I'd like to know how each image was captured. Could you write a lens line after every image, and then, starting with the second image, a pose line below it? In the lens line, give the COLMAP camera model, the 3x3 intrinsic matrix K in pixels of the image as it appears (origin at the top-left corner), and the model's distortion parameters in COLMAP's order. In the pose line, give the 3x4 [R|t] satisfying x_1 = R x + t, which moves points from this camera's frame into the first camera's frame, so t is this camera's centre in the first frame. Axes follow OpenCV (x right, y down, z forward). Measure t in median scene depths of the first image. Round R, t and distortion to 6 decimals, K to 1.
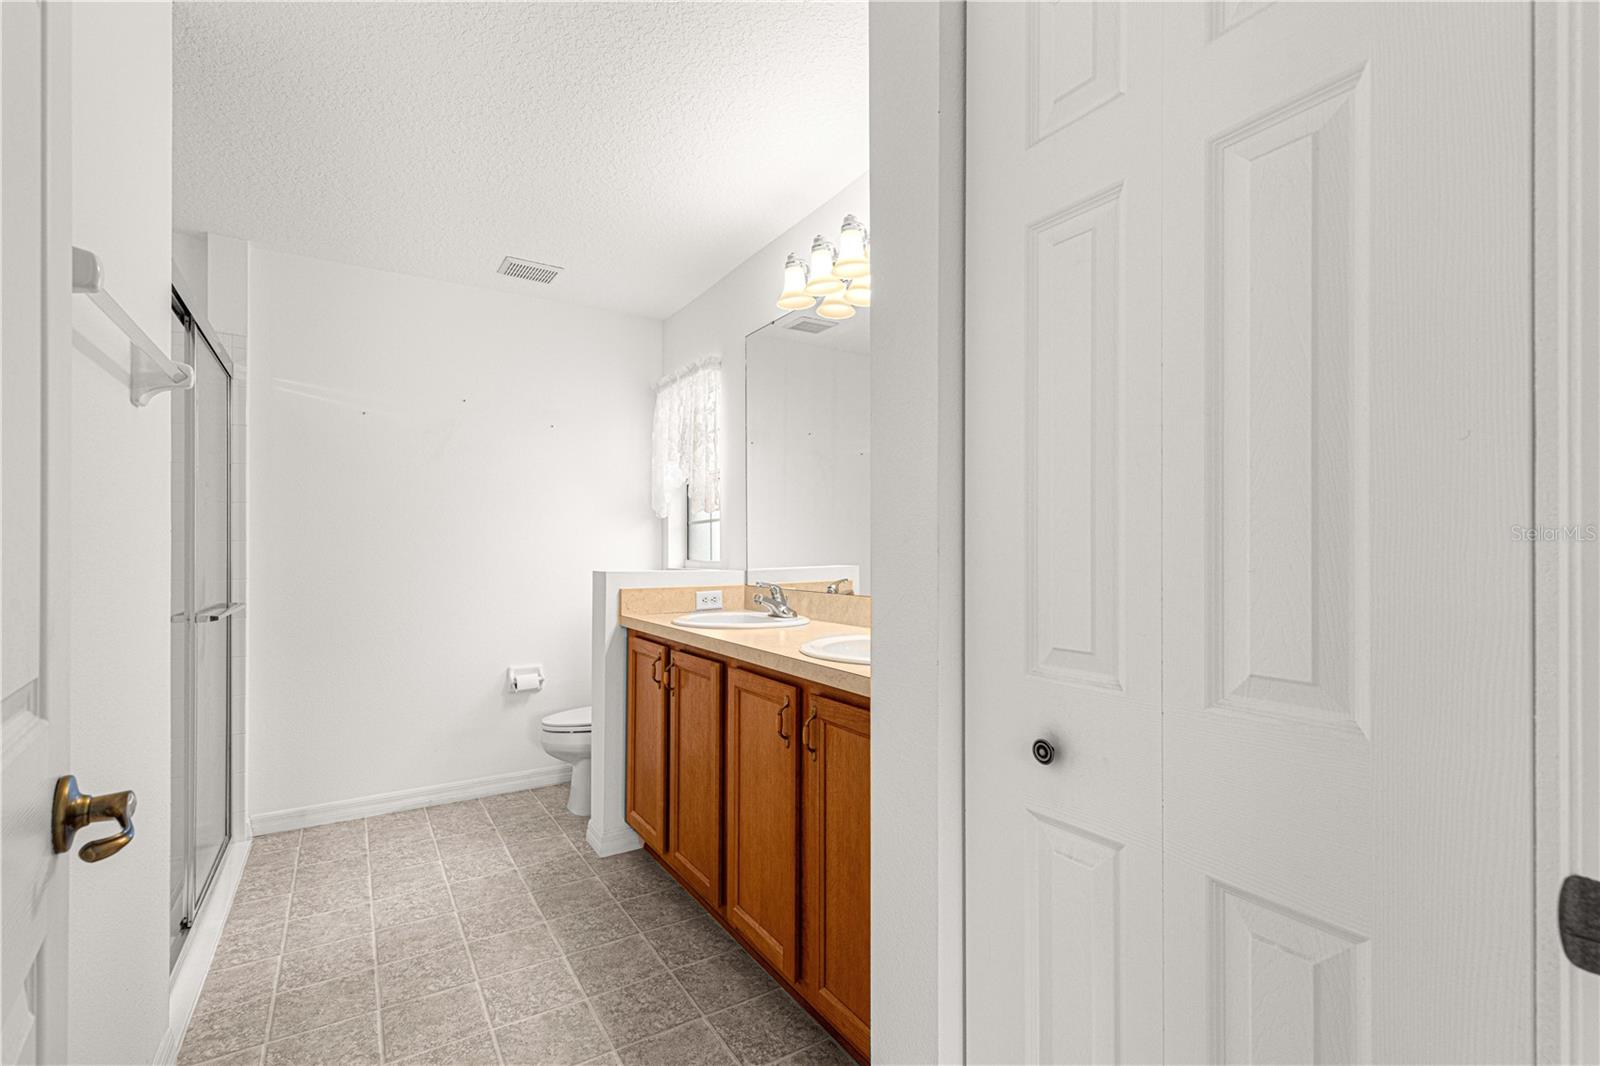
lens RADIAL K [[722.9, 0, 800.6], [0, 722.9, 539.1], [0, 0, 1]] dist [0.001069, -0.000400]
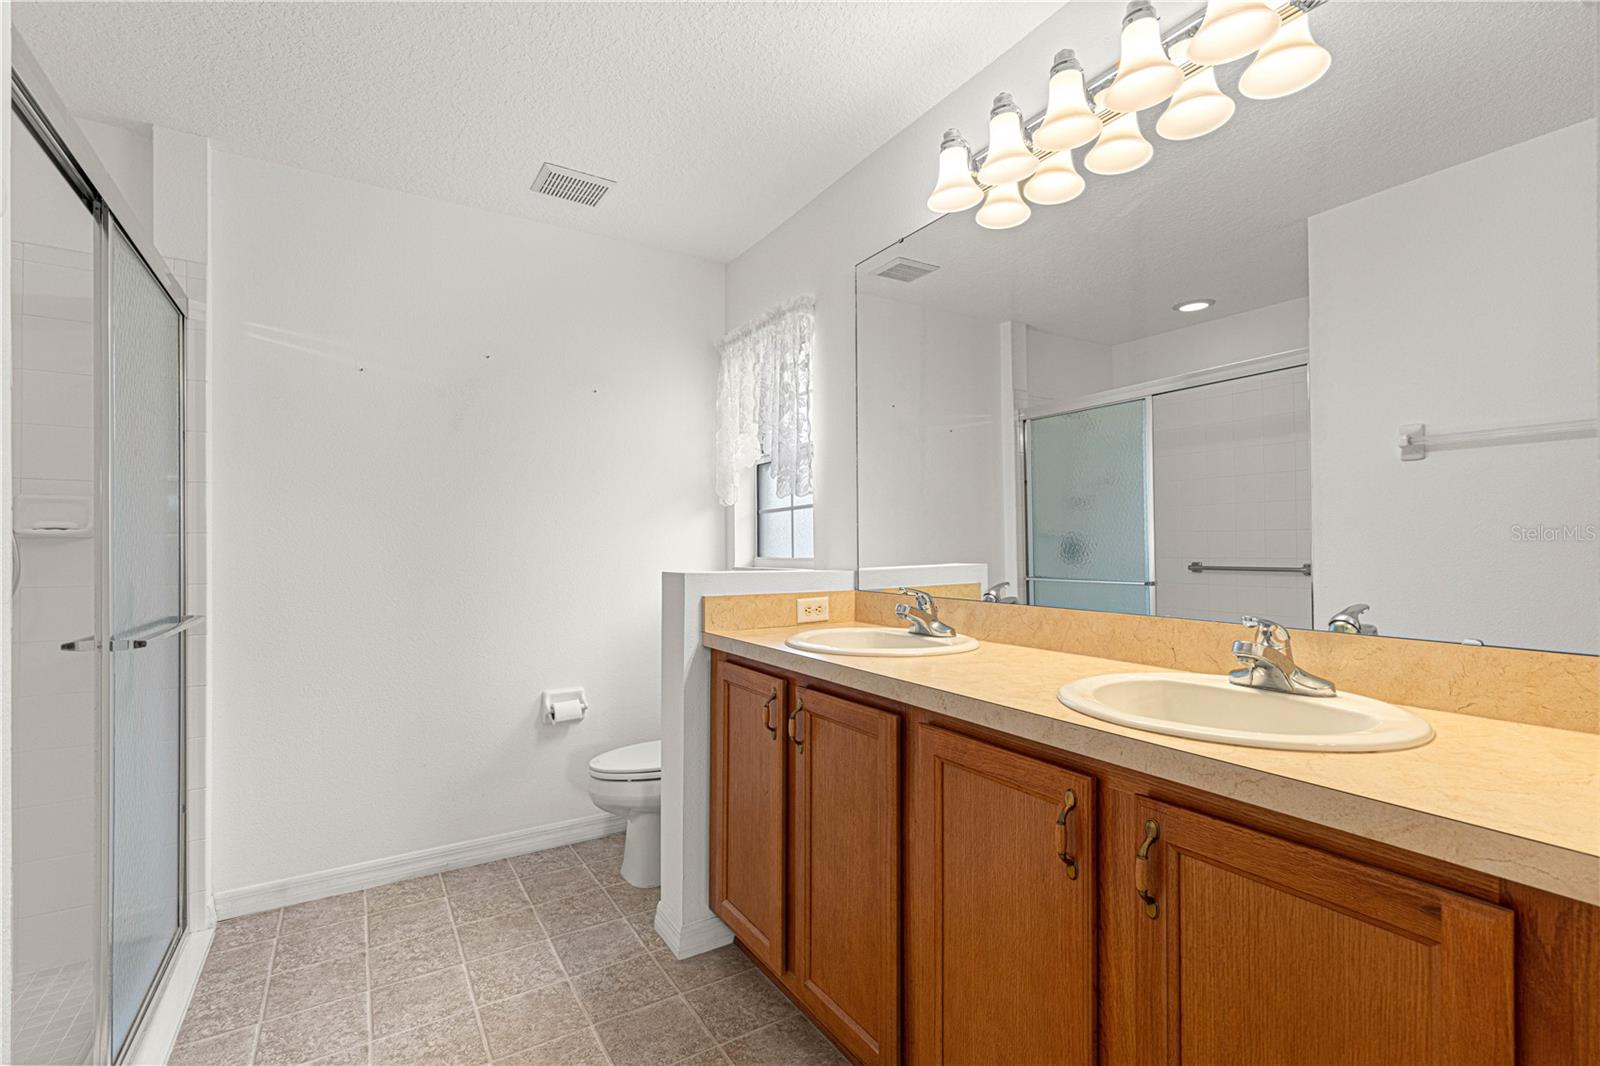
lens RADIAL K [[722.9, 0, 797.0], [0, 722.9, 536.3], [0, 0, 1]] dist [0.001069, -0.000400]
pose [[0.999944, -0.002547, -0.010315, -0.140787], [0.002557, 0.999996, 0.000957, 0.006558], [0.010312, -0.000983, 0.999946, 0.250317]]
